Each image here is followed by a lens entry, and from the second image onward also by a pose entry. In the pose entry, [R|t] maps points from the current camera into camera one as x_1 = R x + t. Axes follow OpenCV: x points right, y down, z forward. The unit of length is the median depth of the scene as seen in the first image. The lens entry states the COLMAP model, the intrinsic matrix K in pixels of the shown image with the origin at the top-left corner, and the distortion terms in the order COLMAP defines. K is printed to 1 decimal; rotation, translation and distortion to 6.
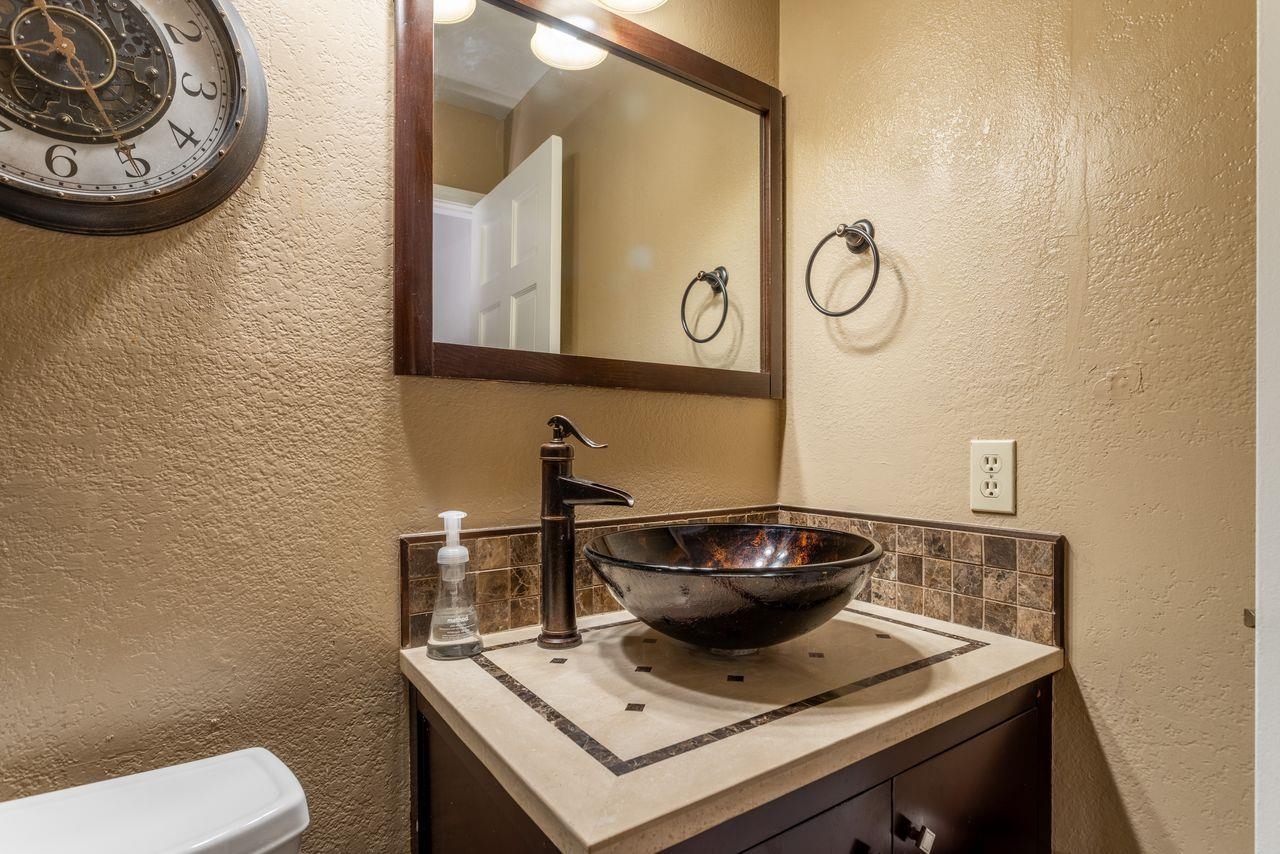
lens RADIAL K [[636.3, 0, 633.3], [0, 636.3, 450.0], [0, 0, 1]] dist [-0.004890, 0.001447]
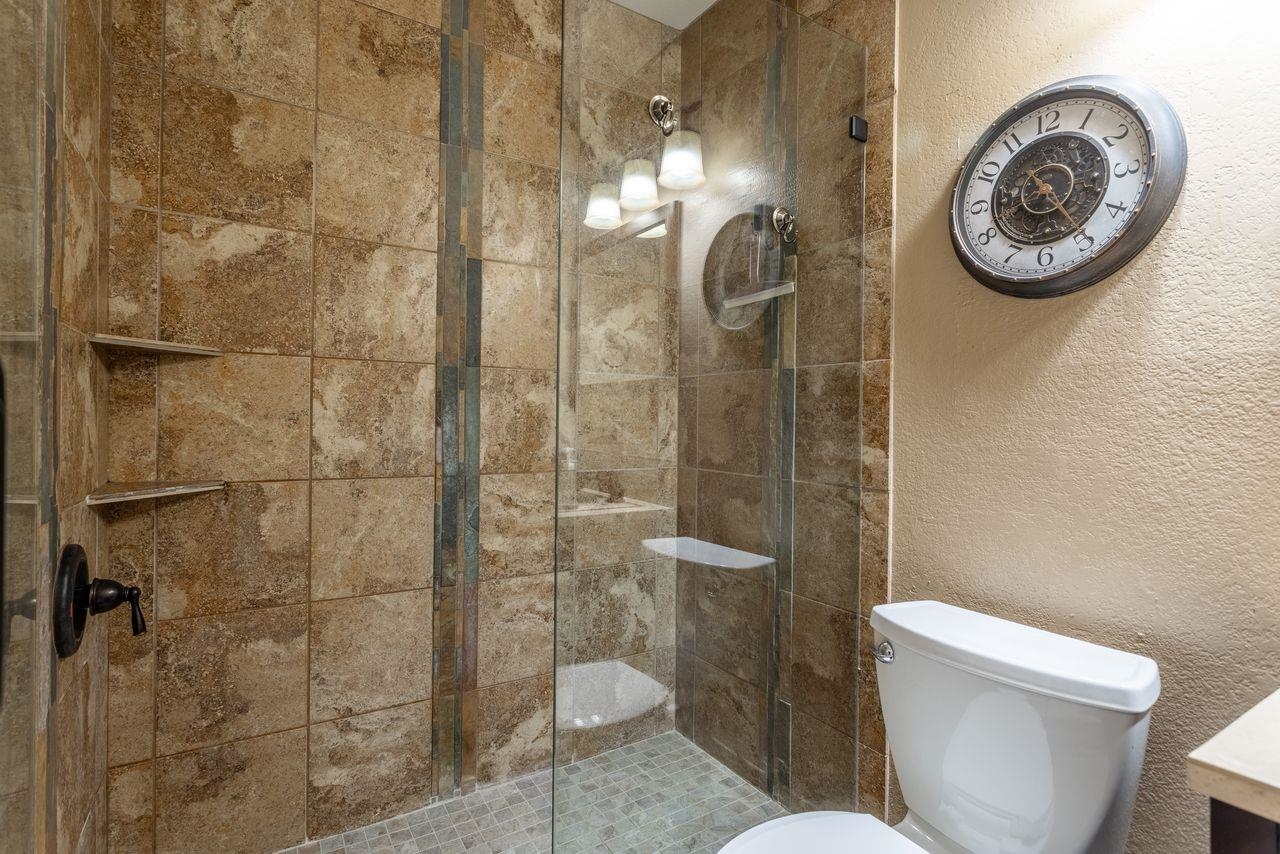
lens RADIAL K [[636.3, 0, 638.6], [0, 636.3, 424.4], [0, 0, 1]] dist [-0.004890, 0.001447]
pose [[-0.022691, 0.003887, -0.999735, 0.721518], [-0.011783, 0.999922, 0.004155, -0.006746], [0.999673, 0.011874, -0.022643, -0.026744]]
